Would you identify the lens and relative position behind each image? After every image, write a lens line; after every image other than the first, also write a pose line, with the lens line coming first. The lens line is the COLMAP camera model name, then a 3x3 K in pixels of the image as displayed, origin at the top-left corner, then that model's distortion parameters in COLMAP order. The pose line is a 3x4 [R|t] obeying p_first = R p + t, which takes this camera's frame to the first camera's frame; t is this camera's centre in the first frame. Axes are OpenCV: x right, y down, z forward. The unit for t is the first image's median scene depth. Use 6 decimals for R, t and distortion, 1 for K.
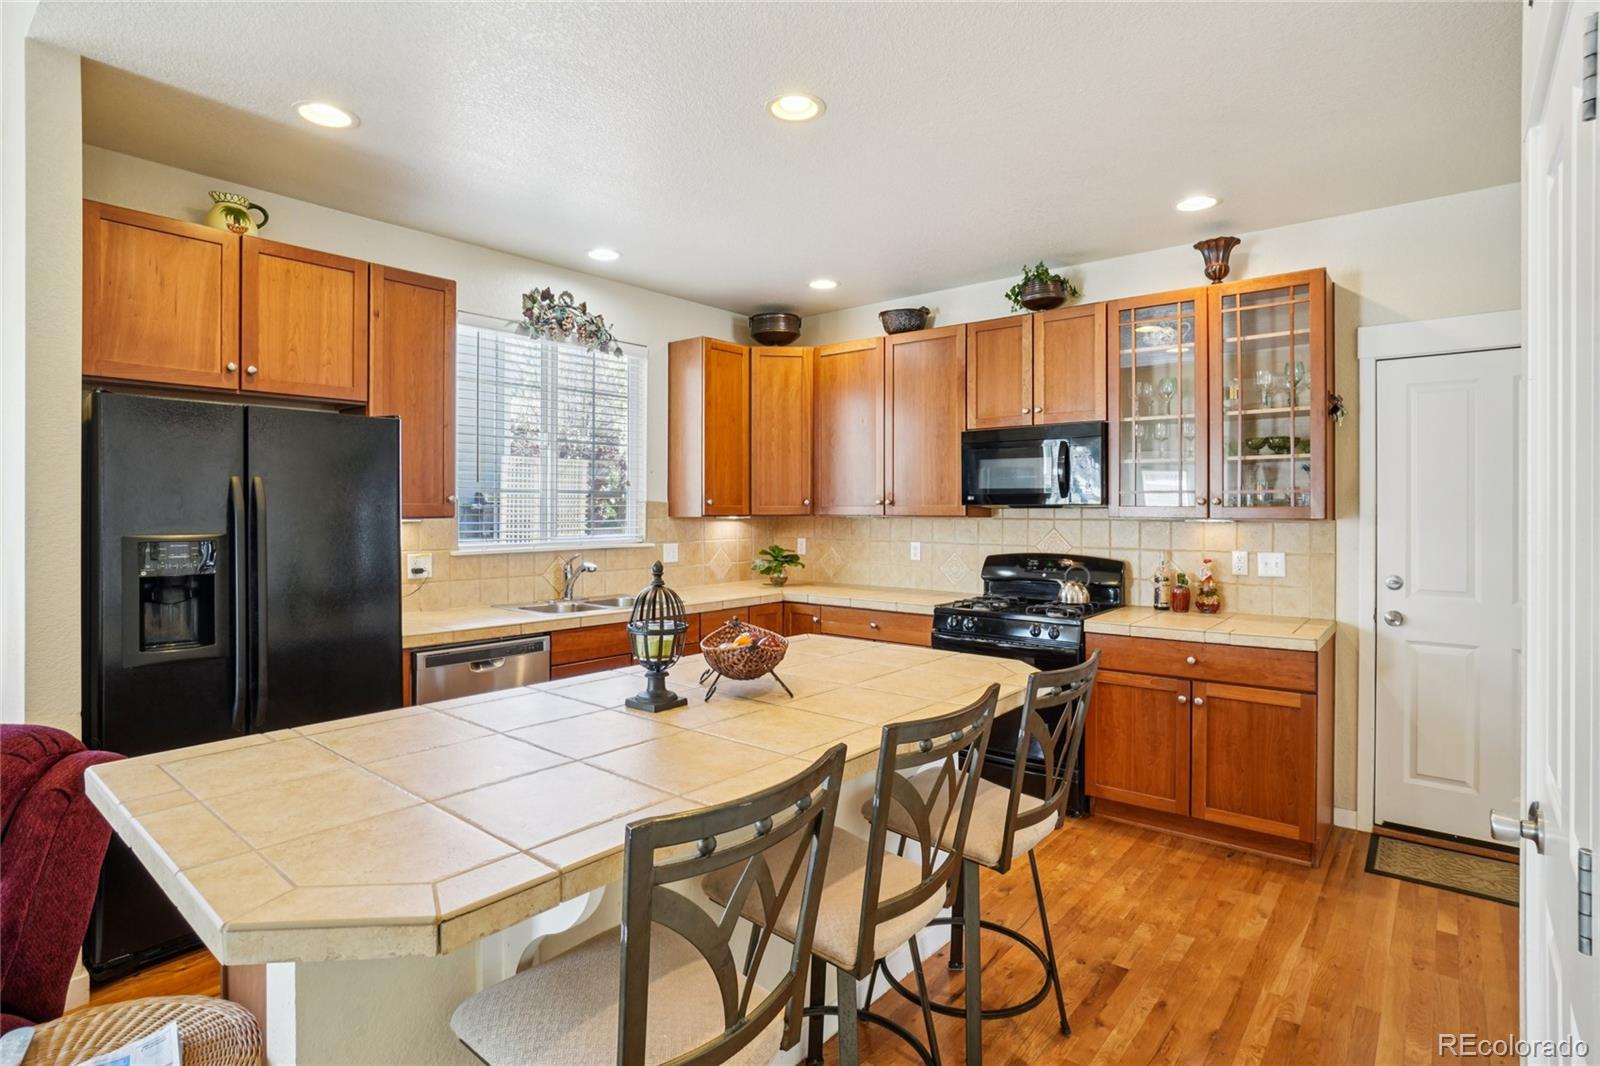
lens RADIAL K [[811.6, 0, 806.4], [0, 811.6, 515.3], [0, 0, 1]] dist [-0.001653, -0.000179]
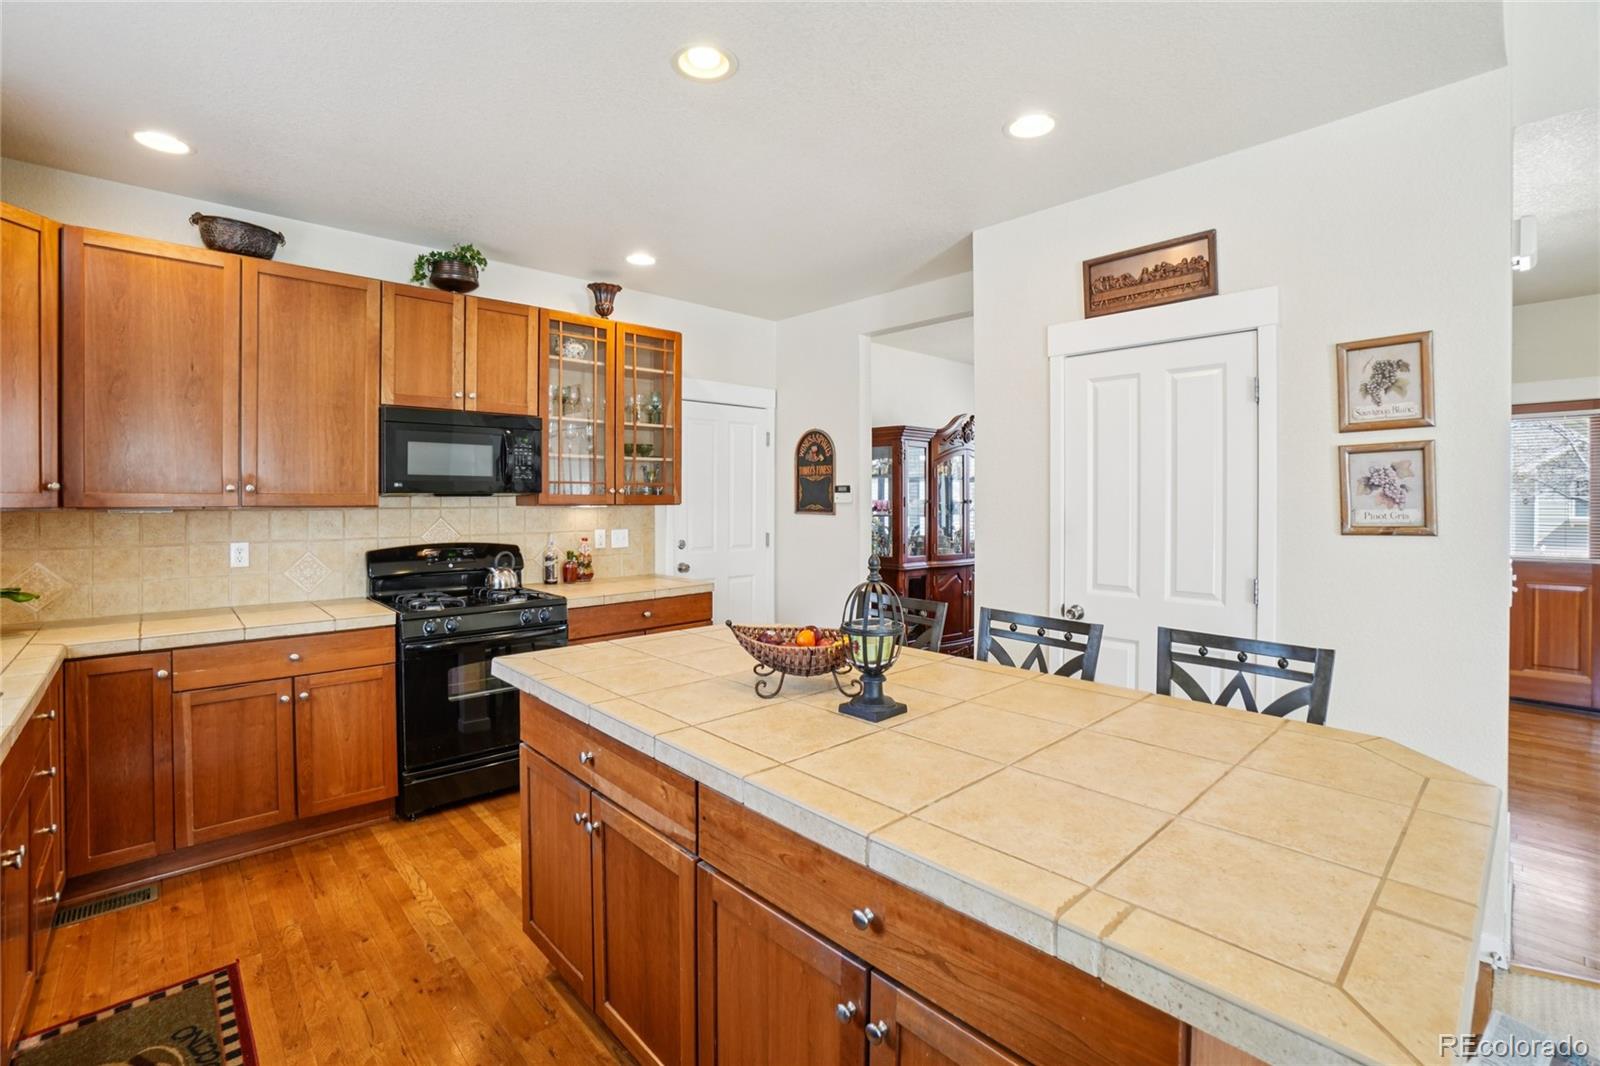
lens RADIAL K [[717.5, 0, 795.0], [0, 717.5, 514.5], [0, 0, 1]] dist [-0.065337, 0.017280]
pose [[0.149423, -0.027131, 0.988401, -0.490610], [0.005207, 0.999631, 0.026652, -0.008028], [-0.988760, 0.001164, 0.149509, 0.482209]]
